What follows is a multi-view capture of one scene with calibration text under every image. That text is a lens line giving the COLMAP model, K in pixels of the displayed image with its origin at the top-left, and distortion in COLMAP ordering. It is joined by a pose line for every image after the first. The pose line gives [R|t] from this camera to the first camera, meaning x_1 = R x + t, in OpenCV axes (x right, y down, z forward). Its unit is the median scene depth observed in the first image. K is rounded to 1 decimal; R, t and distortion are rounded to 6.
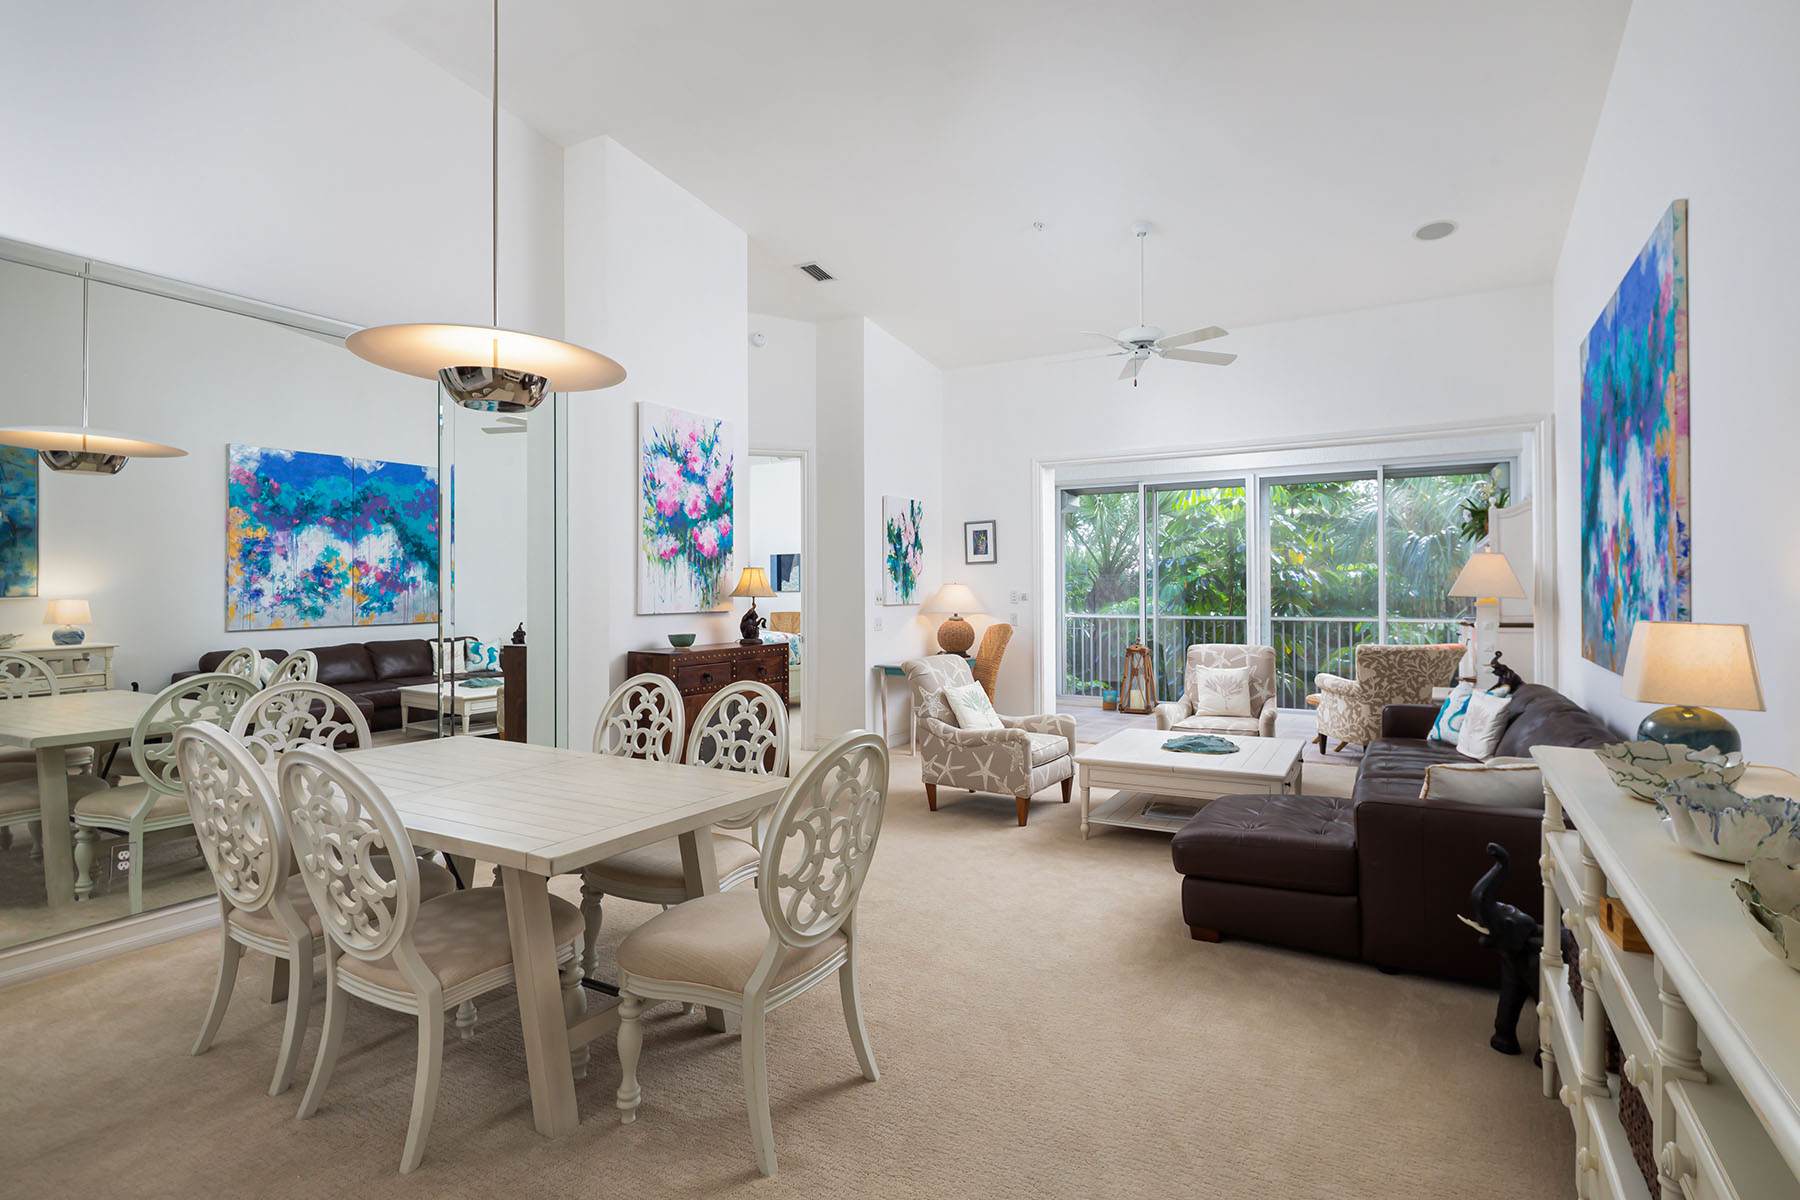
lens RADIAL K [[870.9, 0, 948.3], [0, 870.9, 586.3], [0, 0, 1]] dist [0.000714, -0.000104]
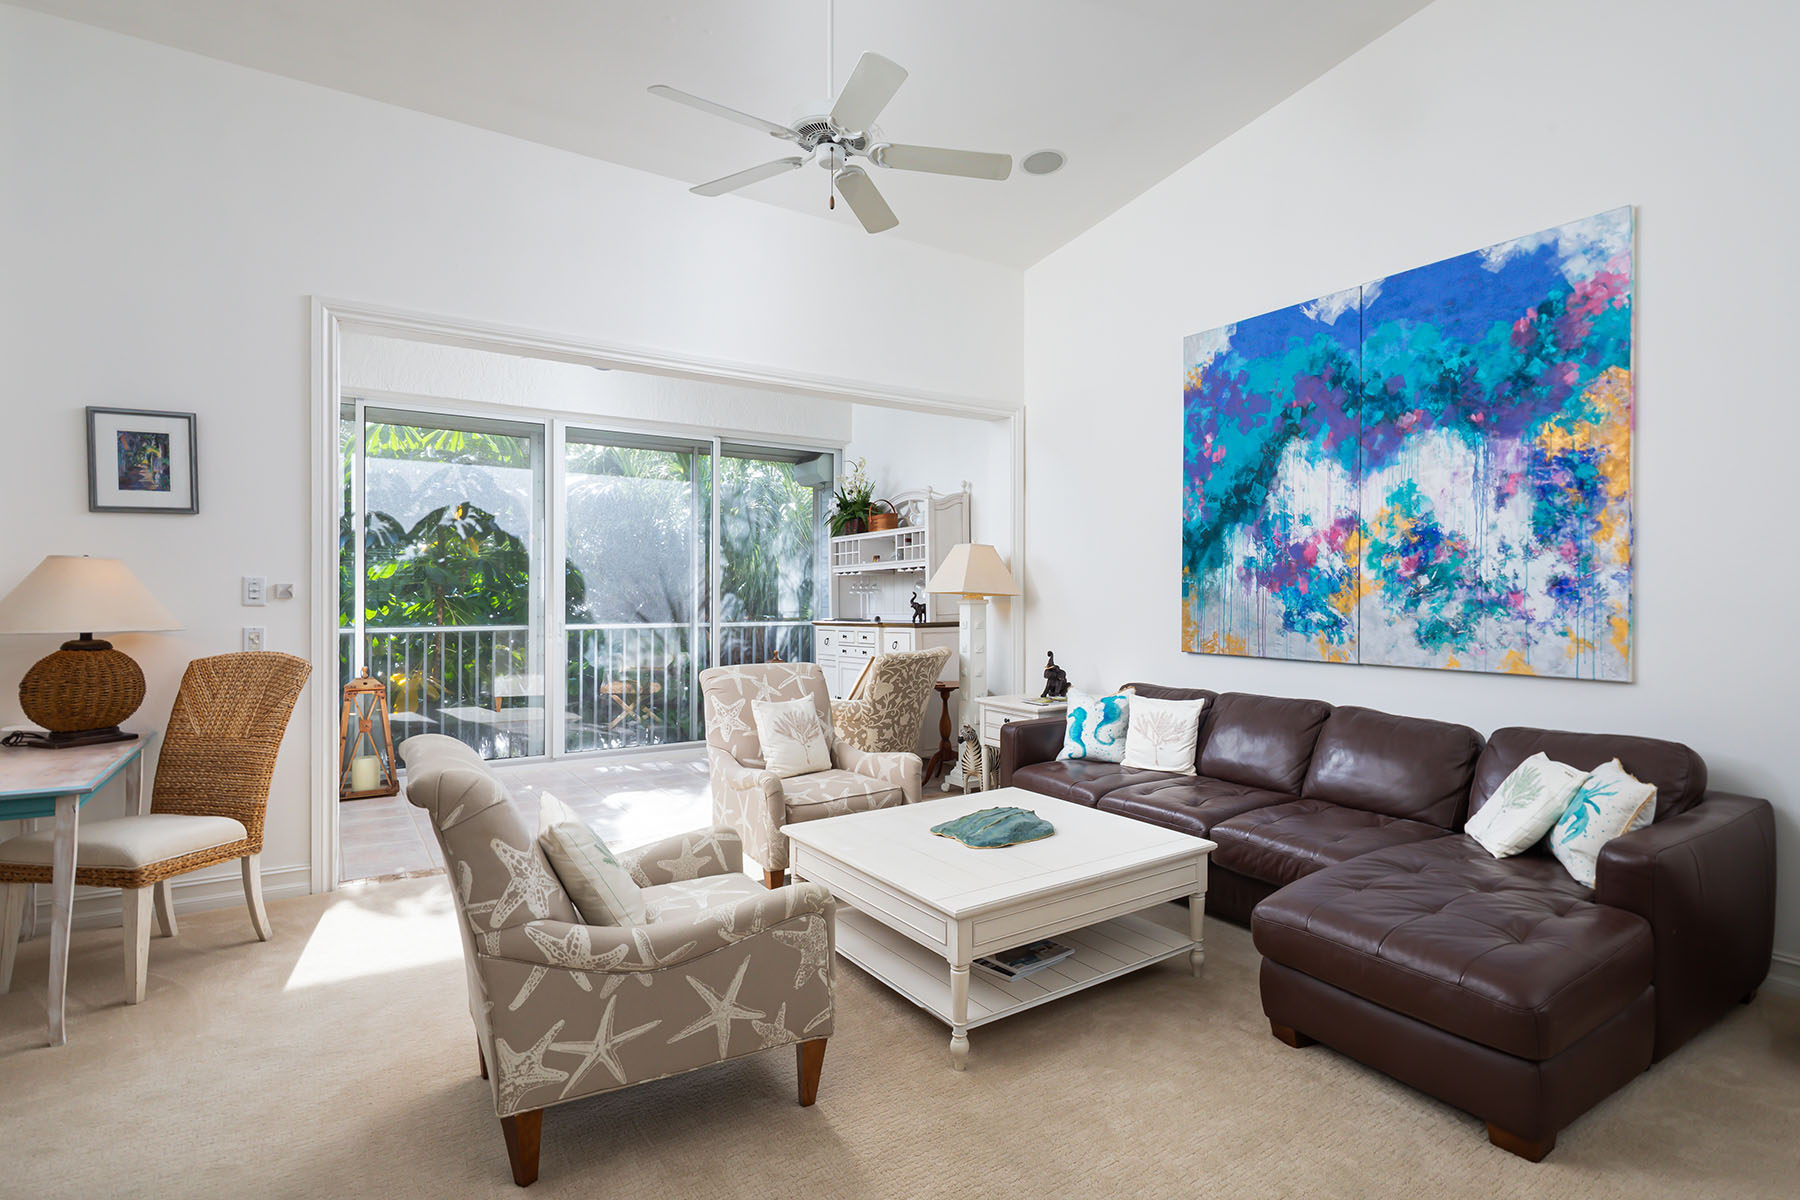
lens RADIAL K [[900.6, 0, 956.9], [0, 900.6, 601.5], [0, 0, 1]] dist [-0.001644, -0.000407]
pose [[0.437182, -0.000782, 0.899373, -0.239662], [-0.006102, 0.999974, 0.003836, 0.017096], [-0.899352, -0.007165, 0.437166, 0.608227]]
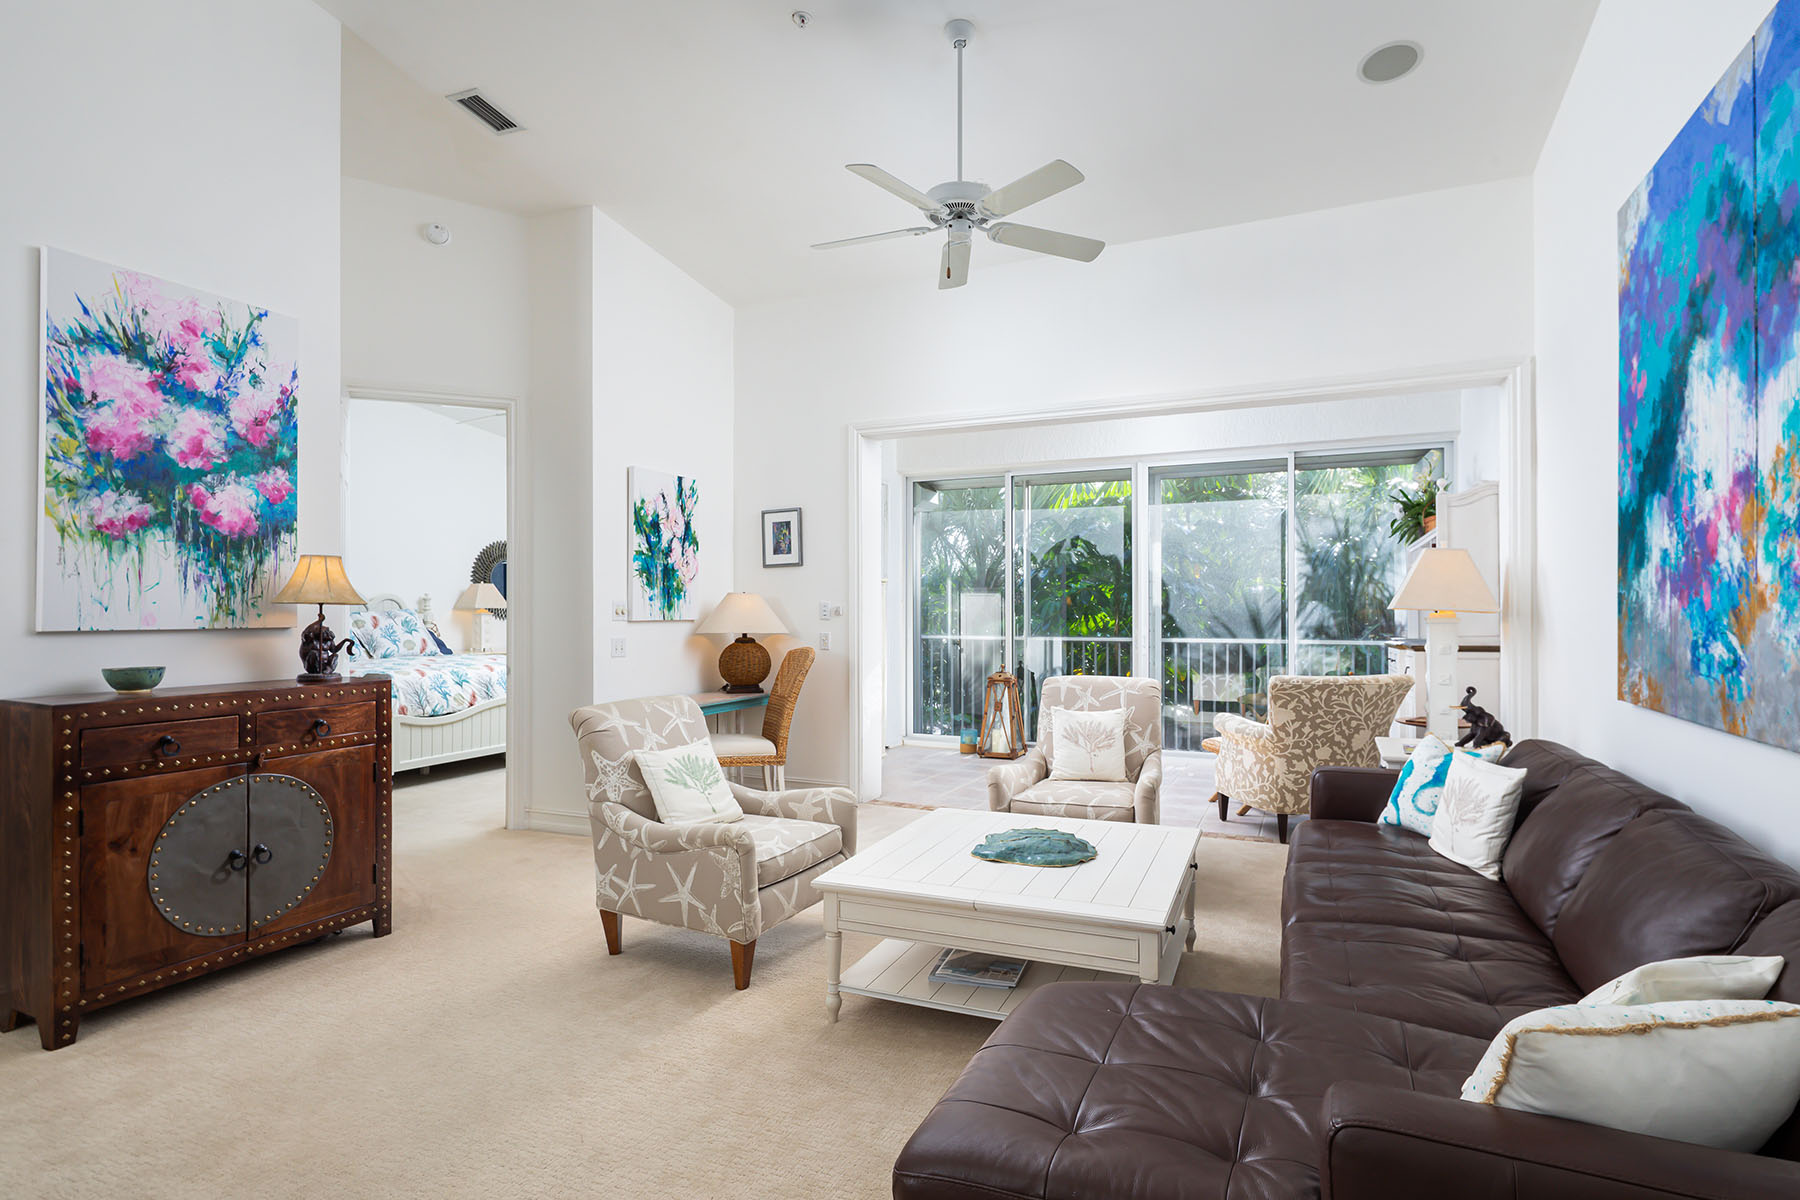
lens RADIAL K [[867.5, 0, 953.3], [0, 867.5, 611.5], [0, 0, 1]] dist [0.000233, -0.000091]
pose [[0.993984, 0.003459, 0.109471, 0.134550], [-0.003775, 0.999989, 0.002675, 0.013128], [-0.109460, -0.003072, 0.993986, 0.327346]]
